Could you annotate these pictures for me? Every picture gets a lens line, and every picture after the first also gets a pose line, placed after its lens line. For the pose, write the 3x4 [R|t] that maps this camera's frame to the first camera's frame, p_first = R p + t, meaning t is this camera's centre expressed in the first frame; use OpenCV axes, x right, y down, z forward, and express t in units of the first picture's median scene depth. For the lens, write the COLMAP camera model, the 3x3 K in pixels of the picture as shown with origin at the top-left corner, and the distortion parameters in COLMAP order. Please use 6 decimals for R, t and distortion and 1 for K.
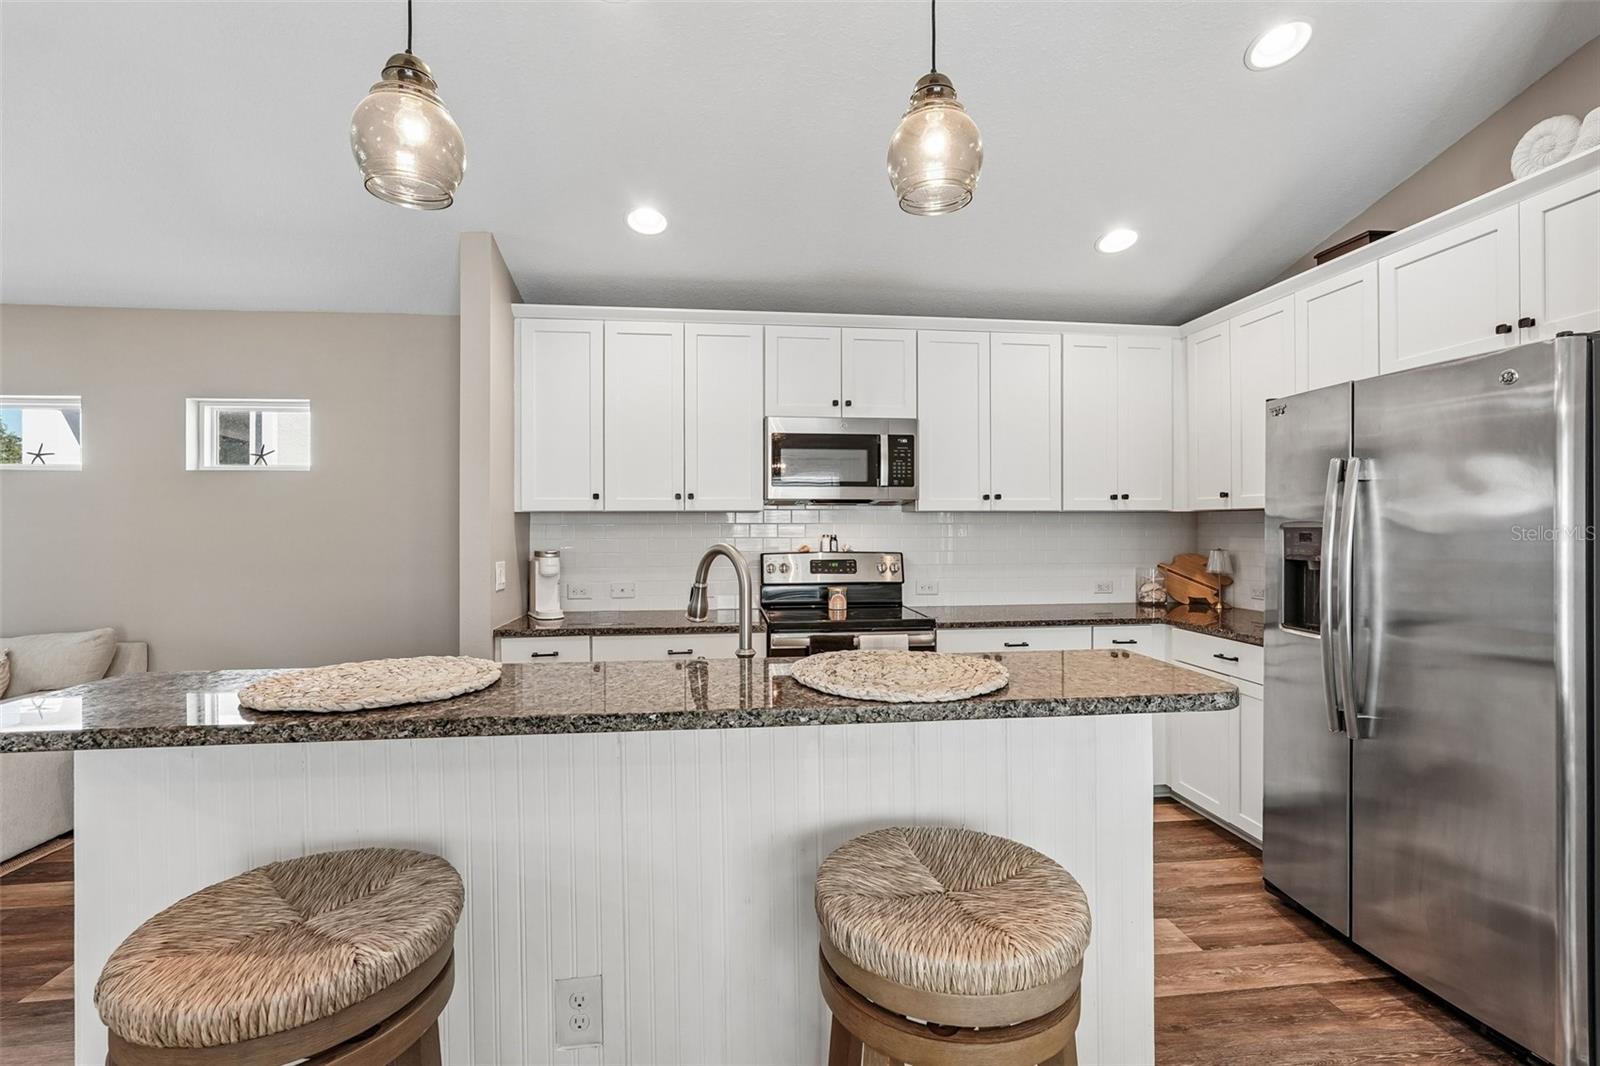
lens RADIAL K [[710.5, 0, 804.3], [0, 710.5, 521.1], [0, 0, 1]] dist [-0.012997, 0.006050]
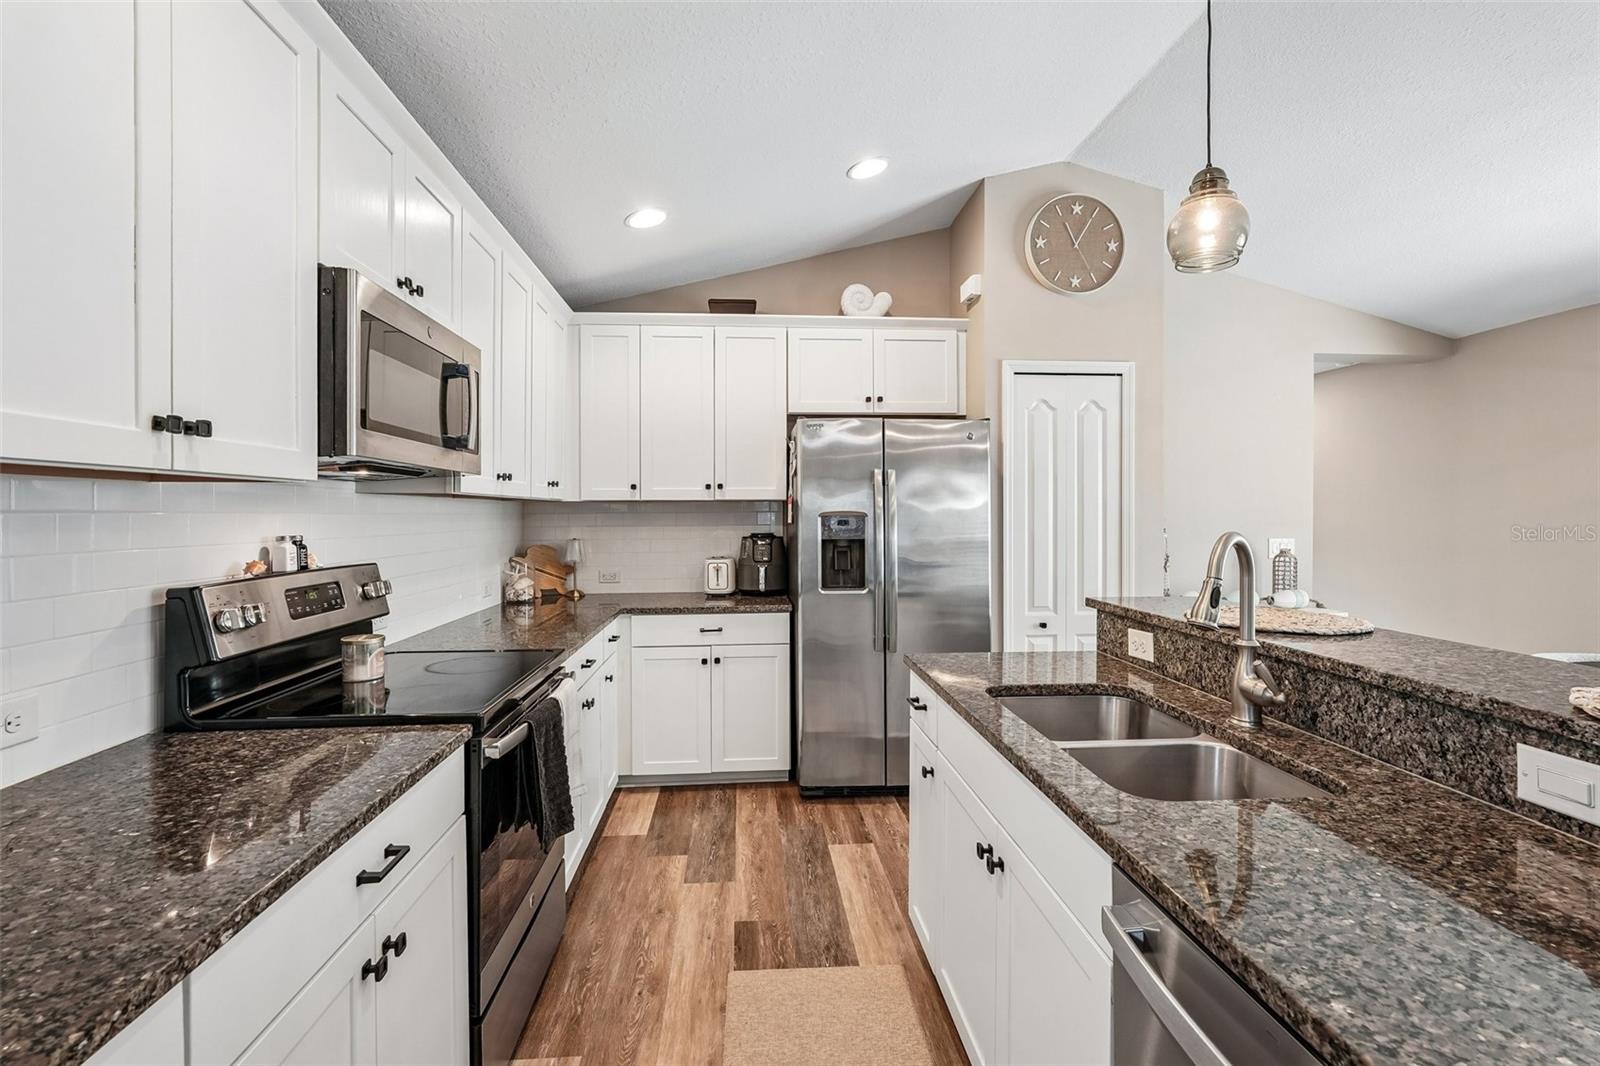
lens RADIAL K [[710.5, 0, 798.5], [0, 710.5, 519.2], [0, 0, 1]] dist [-0.012997, 0.006050]
pose [[0.041150, -0.006234, 0.999134, -0.459910], [-0.002551, 0.999977, 0.006344, 0.004564], [-0.999150, -0.002810, 0.041133, 0.682907]]
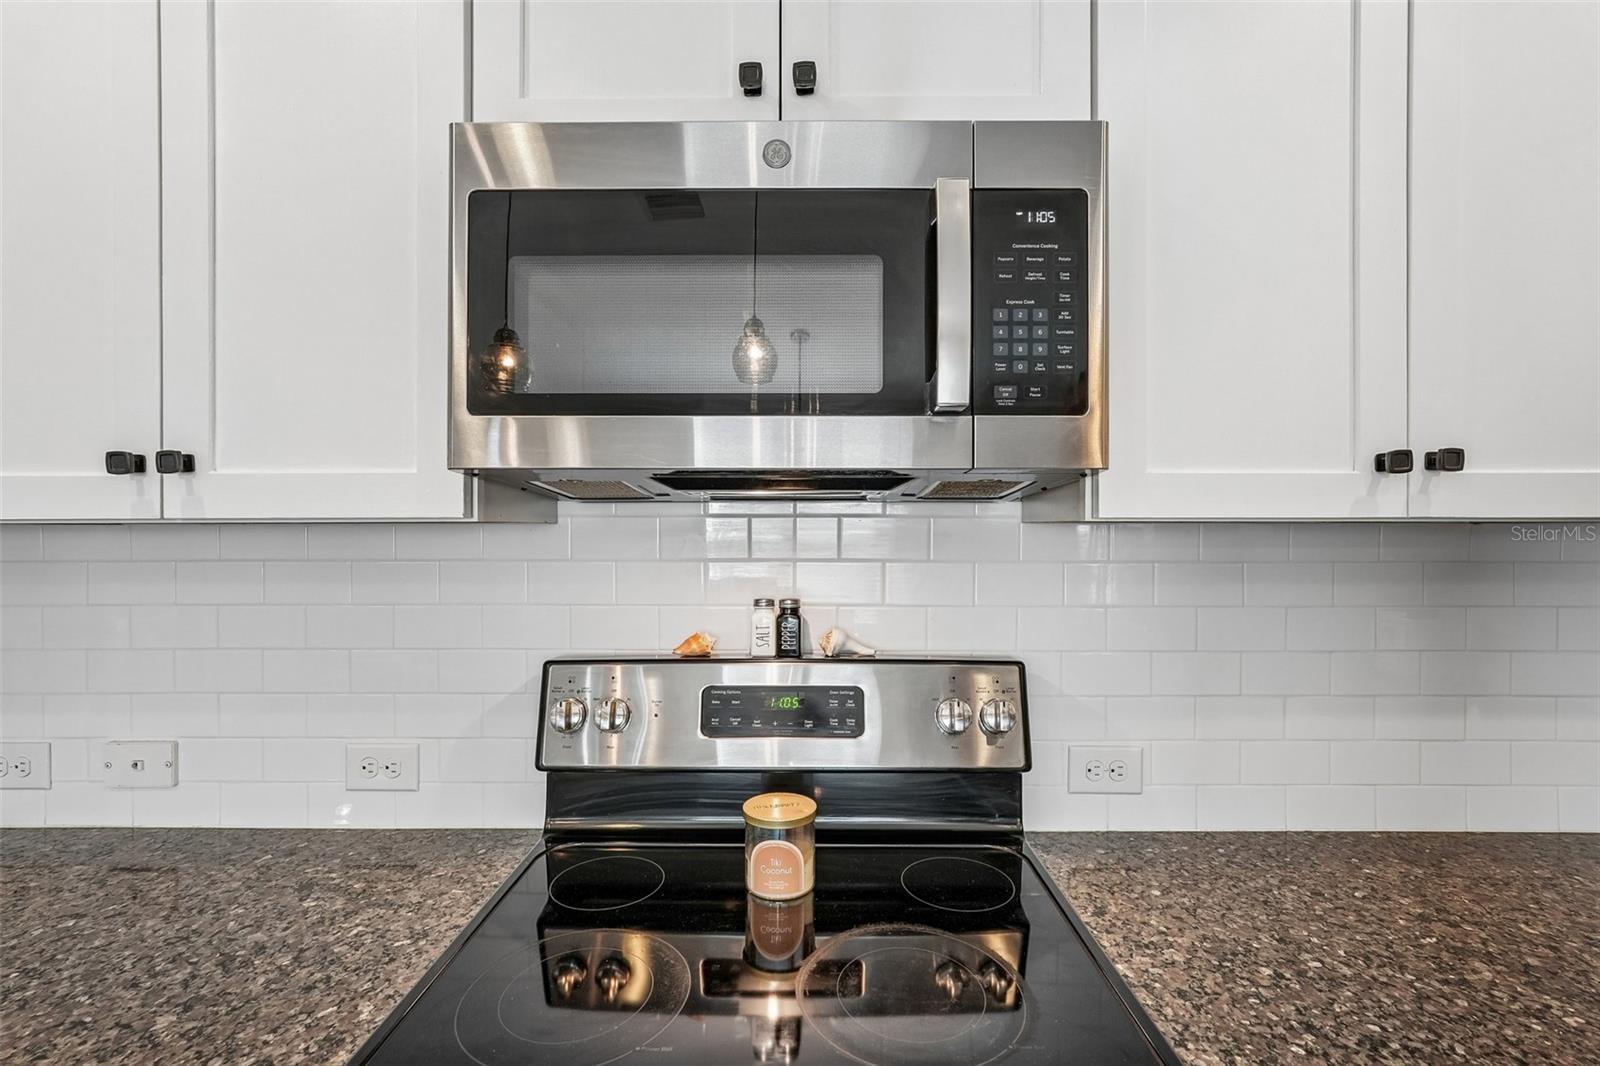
lens RADIAL K [[710.5, 0, 811.2], [0, 710.5, 530.0], [0, 0, 1]] dist [-0.012997, 0.006050]
pose [[0.992981, -0.001308, -0.118270, 0.091704], [0.000680, 0.999985, -0.005352, -0.009036], [0.118275, 0.005234, 0.992967, 0.751053]]
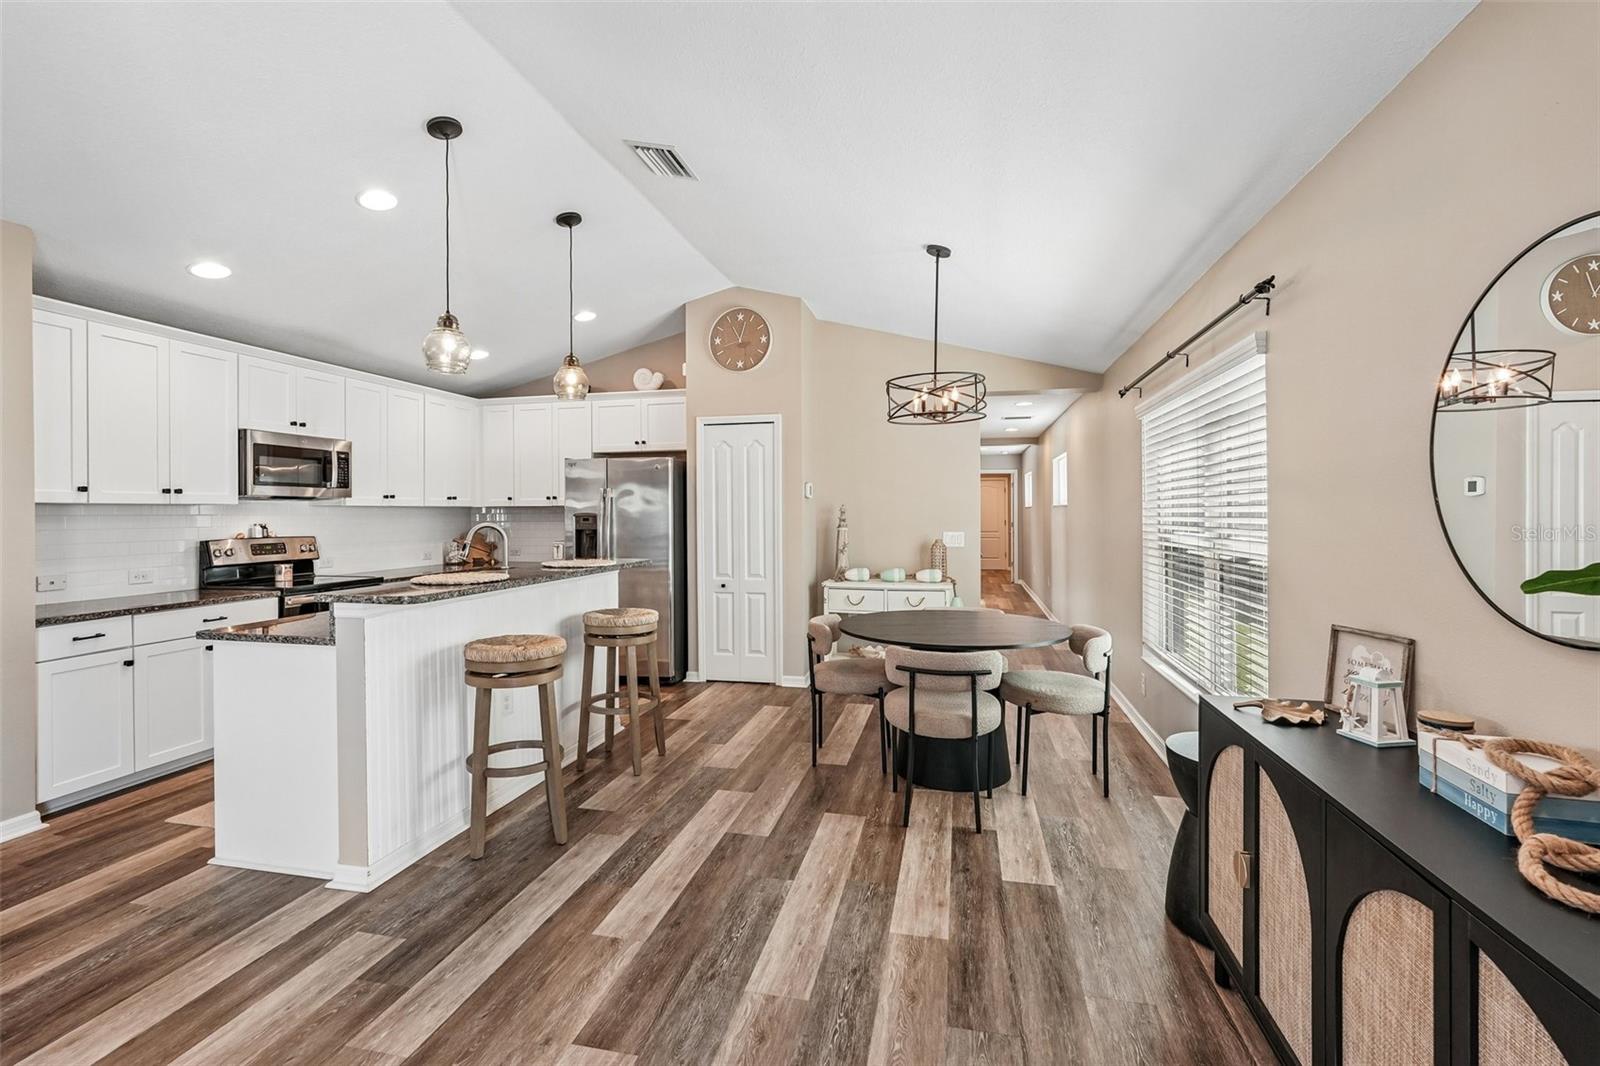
lens RADIAL K [[710.5, 0, 801.2], [0, 710.5, 522.8], [0, 0, 1]] dist [-0.012997, 0.006050]
pose [[0.335546, -0.013268, 0.941930, -0.866949], [-0.001642, 0.999891, 0.014670, -0.002210], [-0.942023, -0.006469, 0.335487, -0.325653]]
